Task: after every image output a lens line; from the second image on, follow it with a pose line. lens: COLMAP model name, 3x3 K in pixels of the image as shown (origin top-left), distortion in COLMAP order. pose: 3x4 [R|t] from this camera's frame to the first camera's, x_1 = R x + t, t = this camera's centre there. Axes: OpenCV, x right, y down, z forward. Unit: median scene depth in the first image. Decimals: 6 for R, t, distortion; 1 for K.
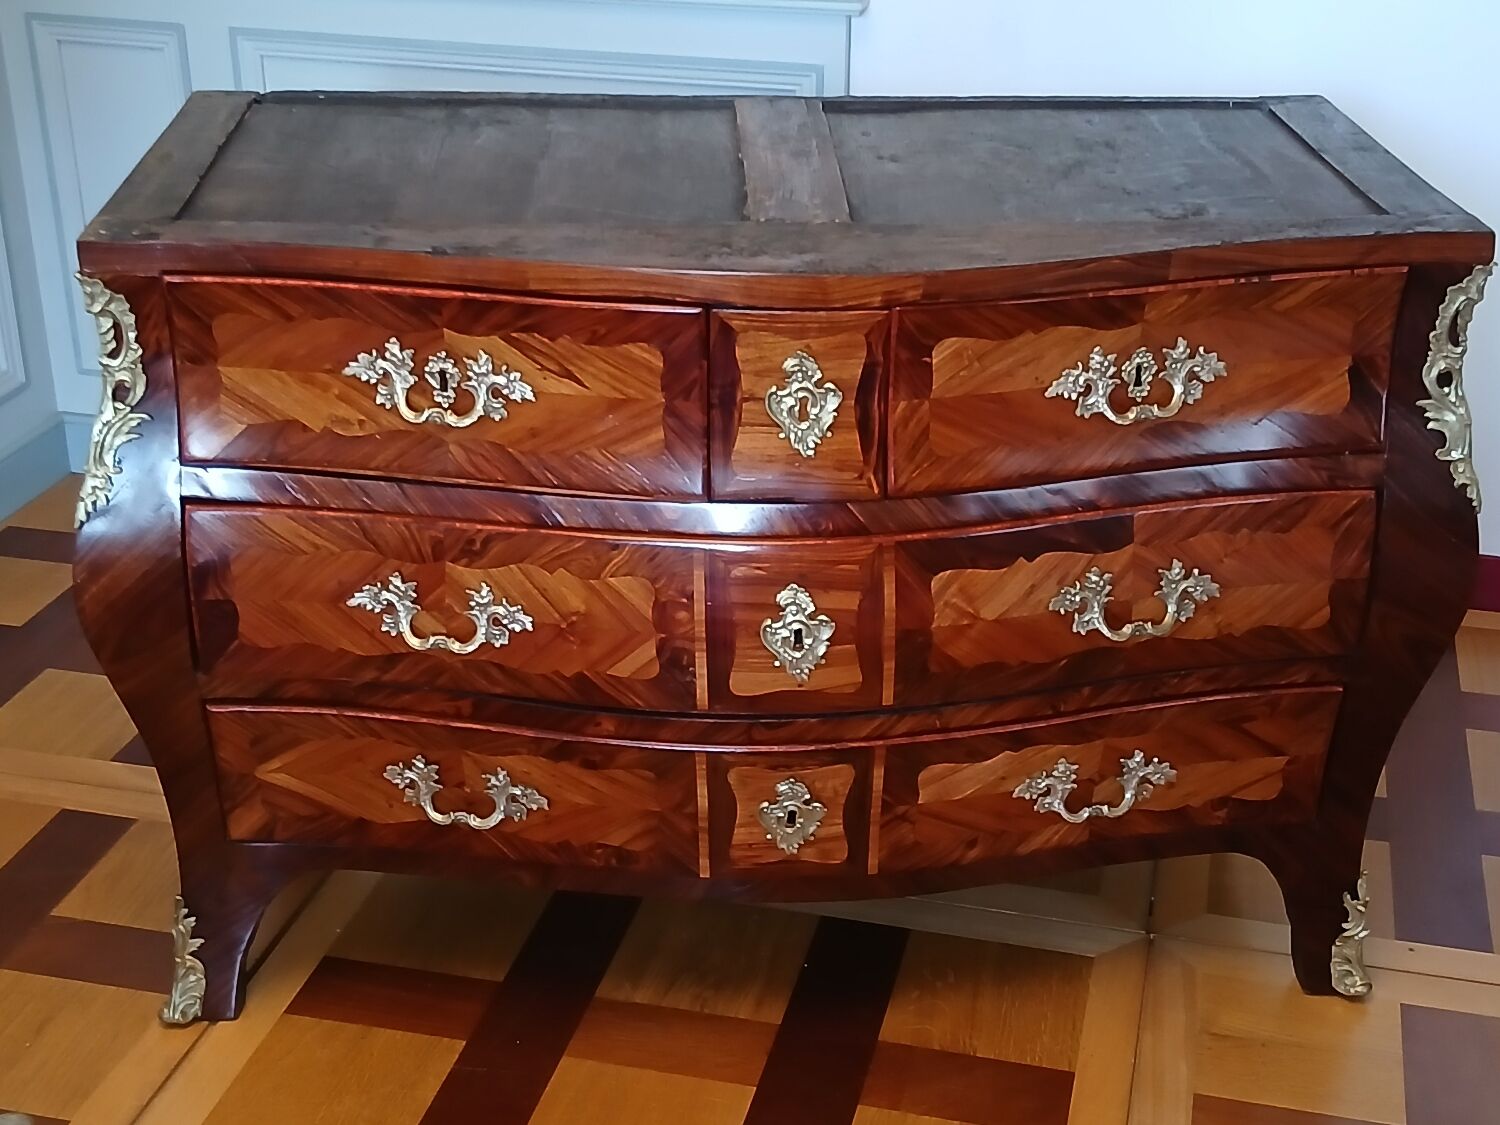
lens RADIAL K [[2127.0, 0, 771.6], [0, 2127.0, 569.9], [0, 0, 1]] dist [0.118288, -0.066045]
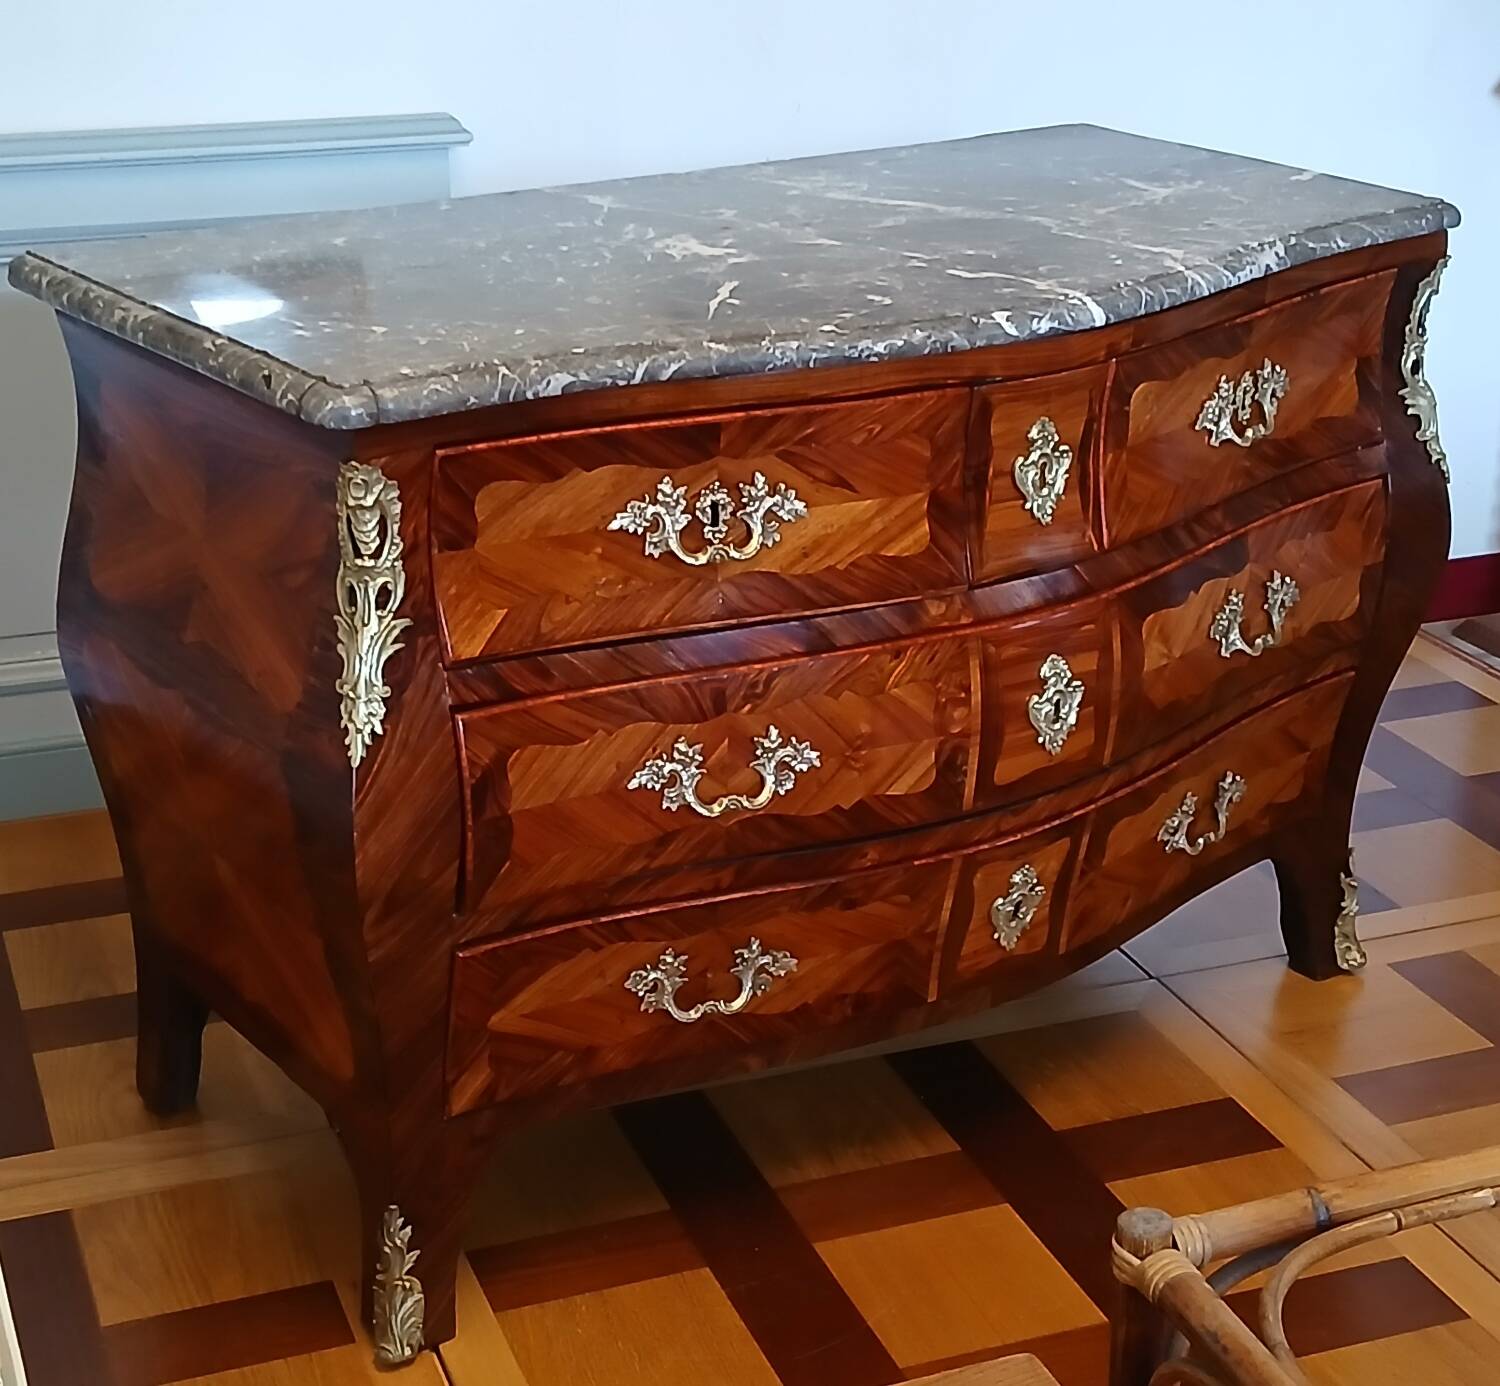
lens RADIAL K [[2541.9, 0, 761.4], [0, 2541.9, 742.9], [0, 0, 1]] dist [0.116463, 0.058038]
pose [[0.825549, -0.218239, 0.520423, -0.711442], [0.242650, 0.969869, 0.021797, -0.011739], [-0.509499, 0.108286, 0.853630, 0.060397]]
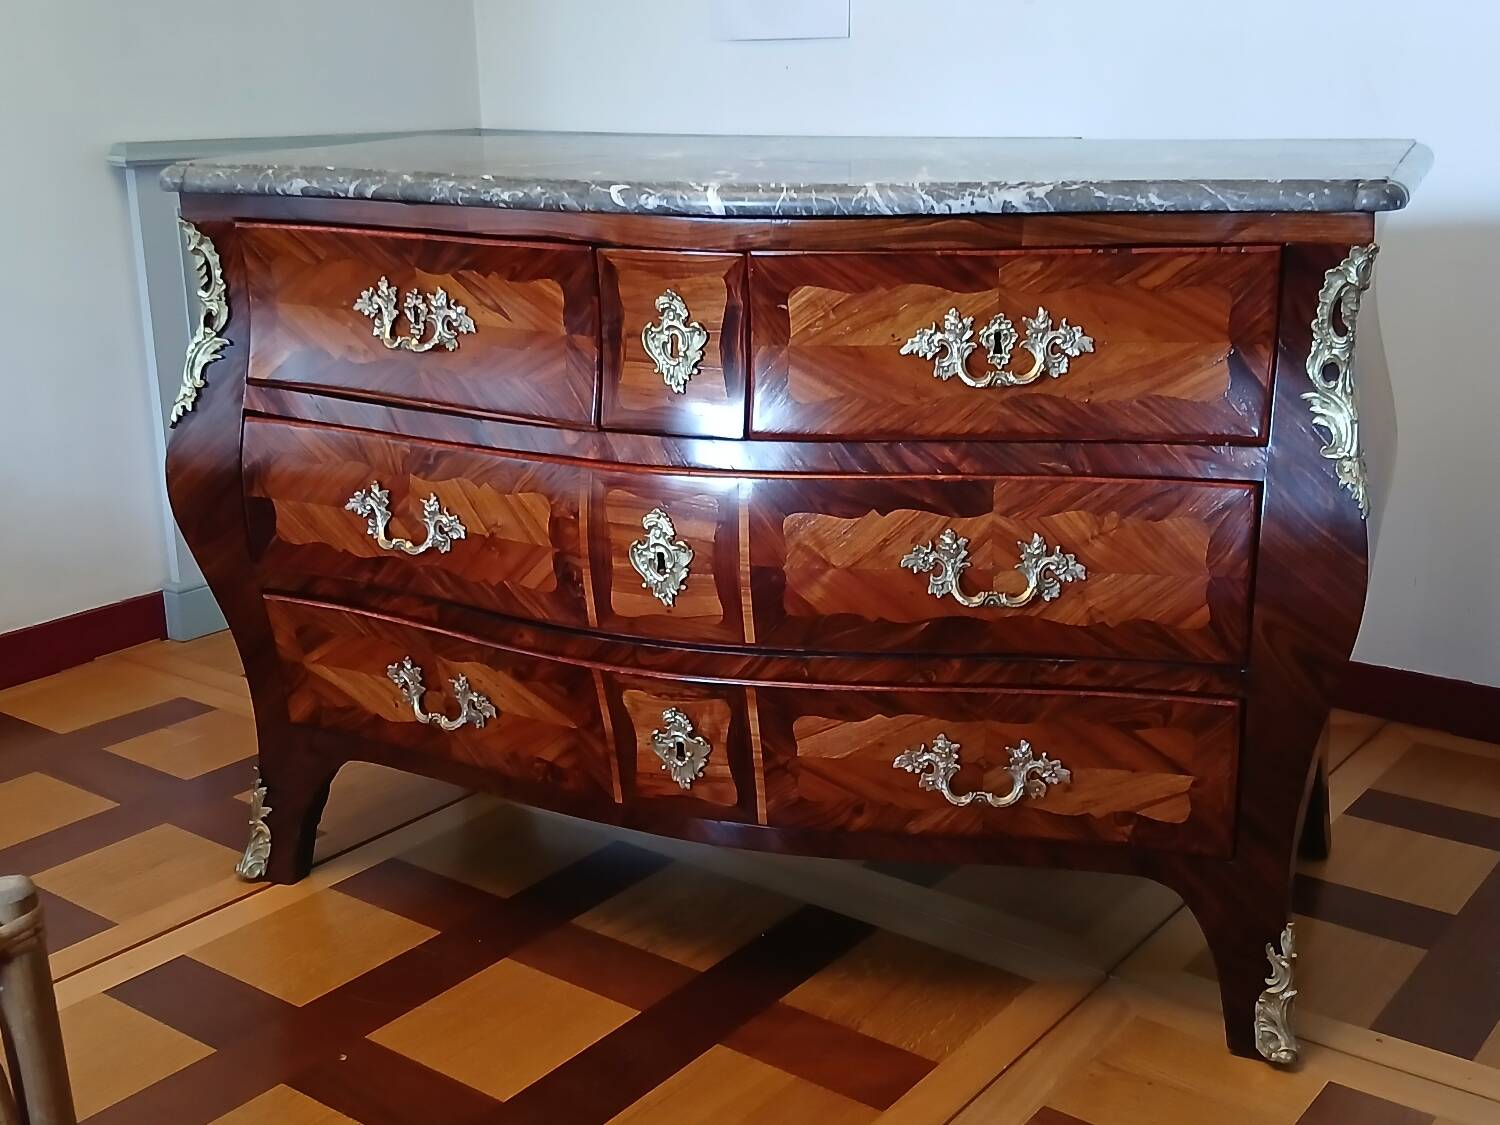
lens RADIAL K [[1734.4, 0, 763.2], [0, 1734.4, 565.6], [0, 0, 1]] dist [0.140289, -0.238834]
pose [[0.915986, 0.092224, -0.390466, 0.401612], [-0.153562, 0.979703, -0.128841, 0.138613], [0.370658, 0.177977, 0.911557, 0.208409]]
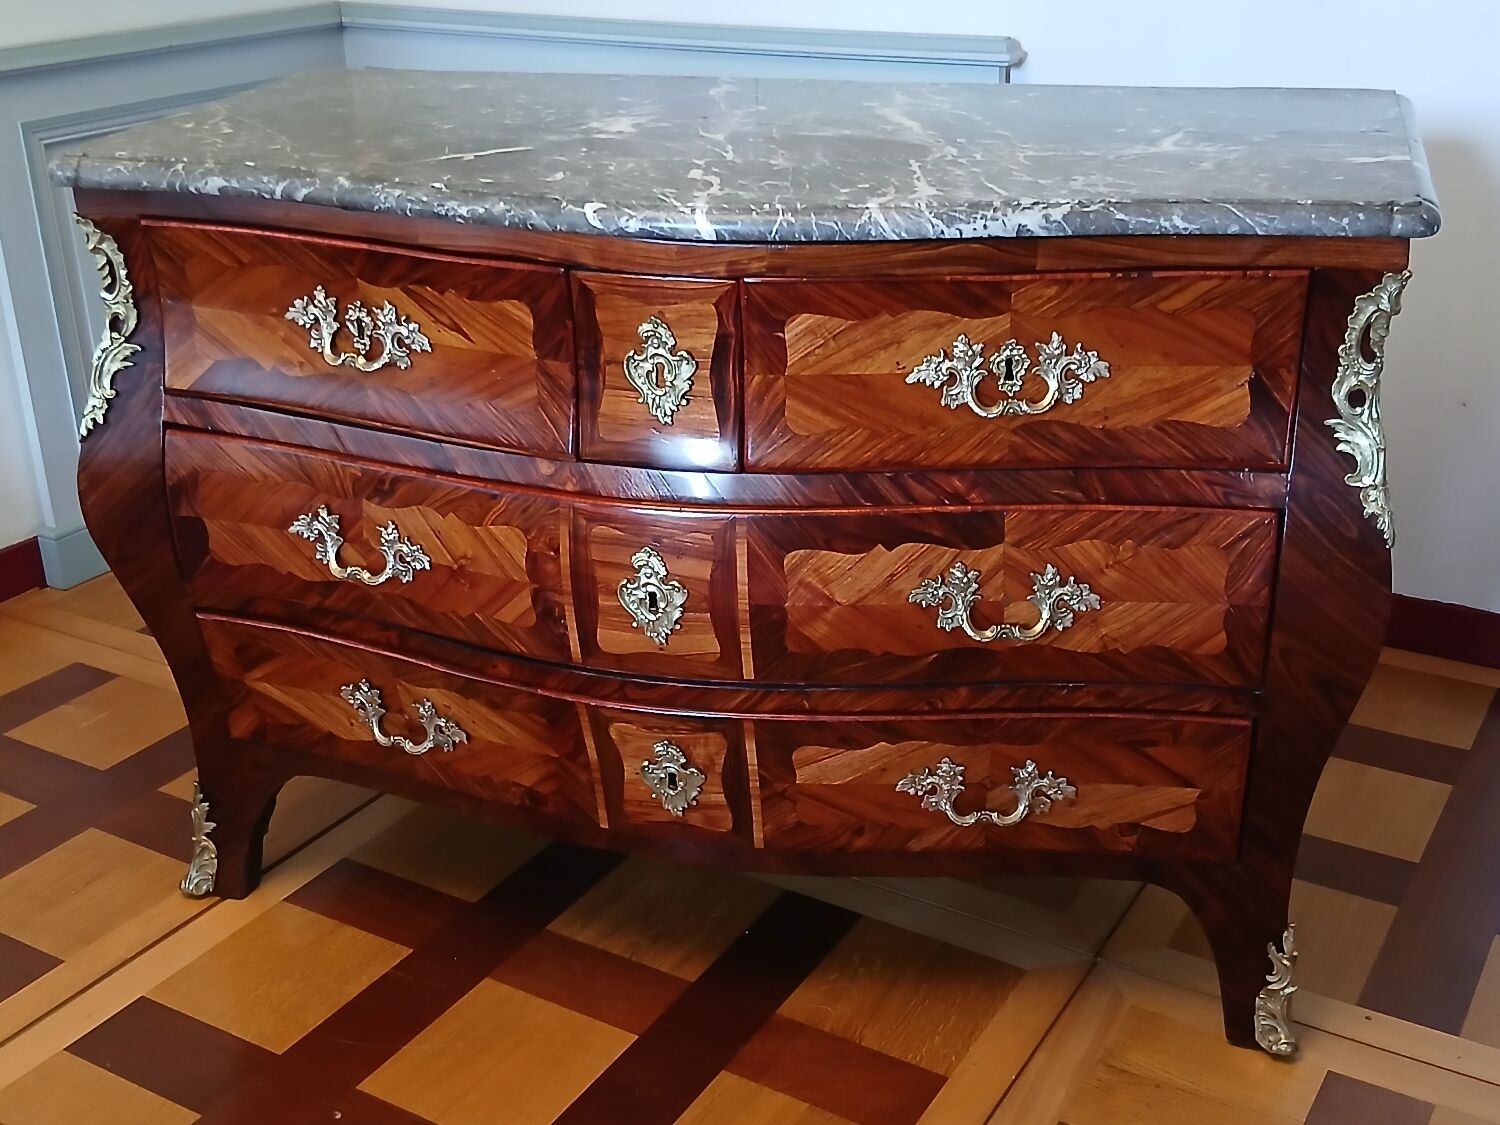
lens RADIAL K [[1734.4, 0, 763.2], [0, 1734.4, 565.6], [0, 0, 1]] dist [0.140289, -0.238834]
pose [[0.953486, 0.097165, -0.285346, 0.296845], [-0.105499, 0.994322, -0.013943, 0.020899], [0.282371, 0.043399, 0.958323, 0.208514]]
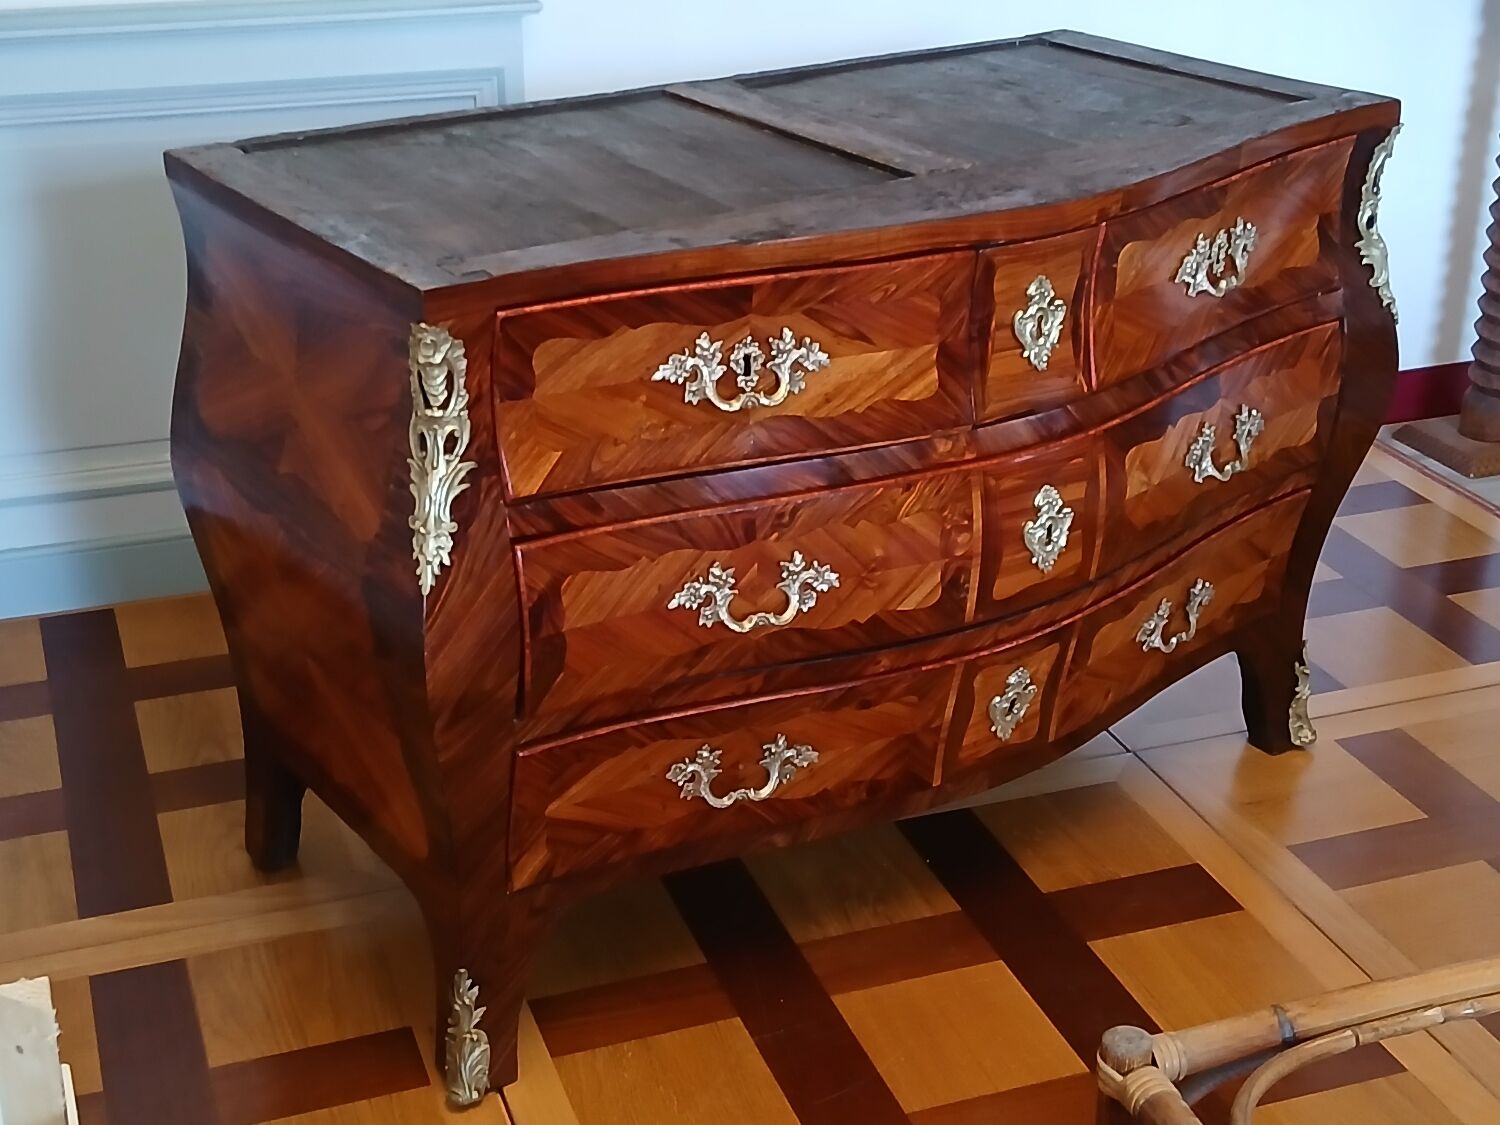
lens RADIAL K [[2127.0, 0, 771.6], [0, 2127.0, 569.9], [0, 0, 1]] dist [0.118288, -0.066045]
pose [[0.832573, -0.233541, 0.502276, -0.667895], [0.237195, 0.969746, 0.057724, -0.048086], [-0.500561, 0.071078, 0.862779, 0.106433]]
